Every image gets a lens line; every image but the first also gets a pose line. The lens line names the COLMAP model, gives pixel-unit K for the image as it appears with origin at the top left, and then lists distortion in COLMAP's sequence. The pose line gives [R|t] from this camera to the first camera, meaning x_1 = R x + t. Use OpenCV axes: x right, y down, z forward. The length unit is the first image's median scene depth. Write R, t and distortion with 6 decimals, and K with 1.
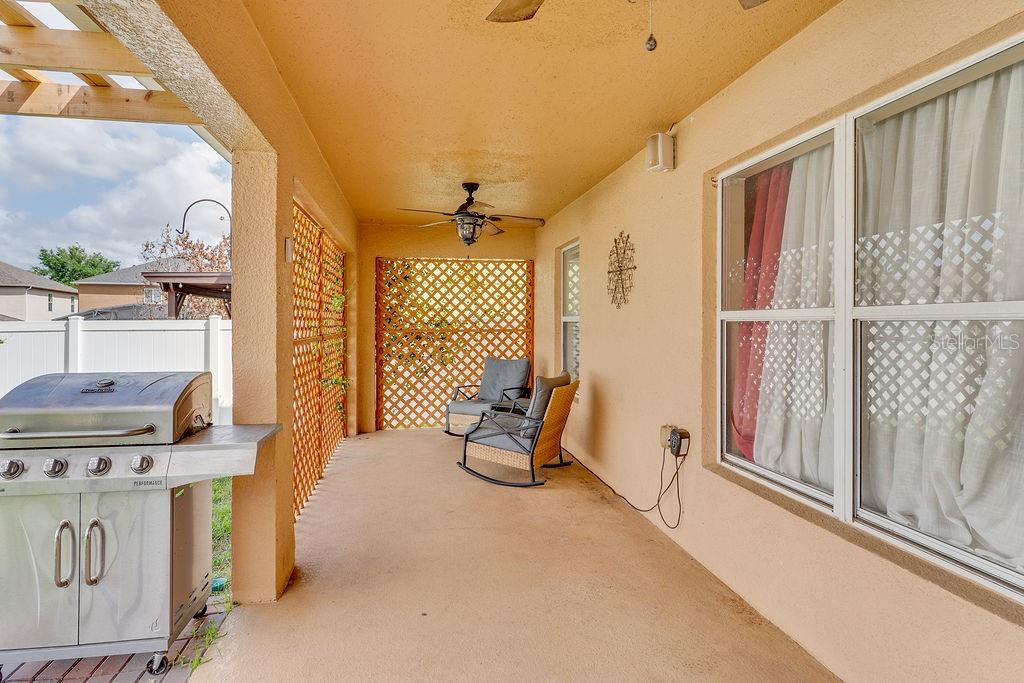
lens RADIAL K [[578.4, 0, 514.4], [0, 578.4, 326.8], [0, 0, 1]] dist [0.003813, 0.002146]
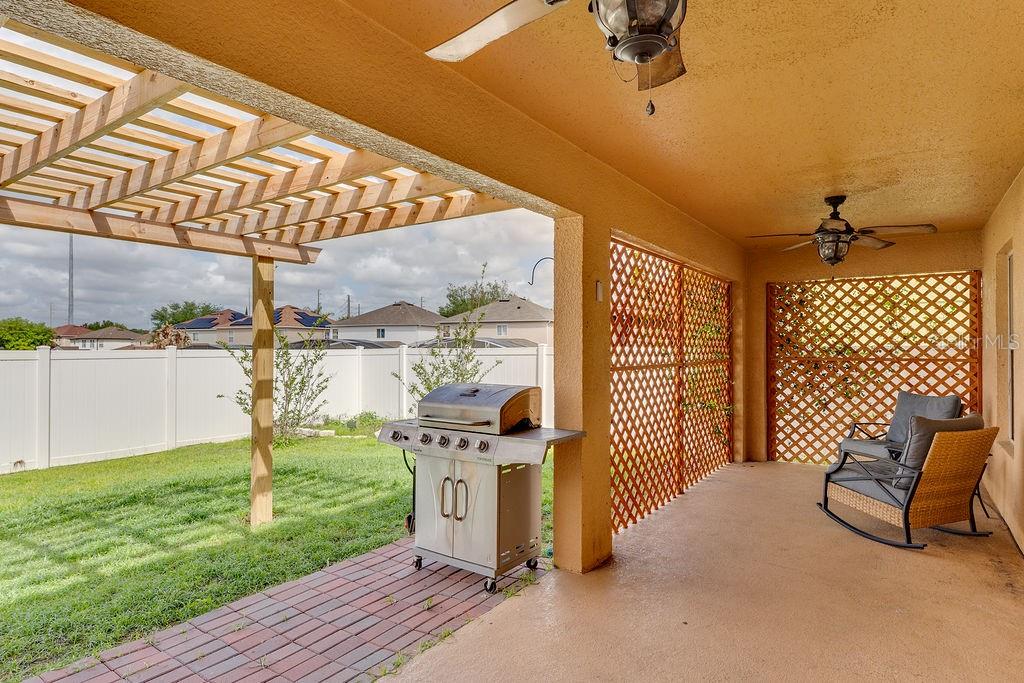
lens RADIAL K [[578.4, 0, 509.0], [0, 578.4, 341.6], [0, 0, 1]] dist [0.003813, 0.002146]
pose [[0.705247, -0.005709, -0.708939, 0.143481], [-0.007934, 0.999841, -0.015945, -0.001924], [0.708917, 0.016870, 0.705090, 0.001565]]
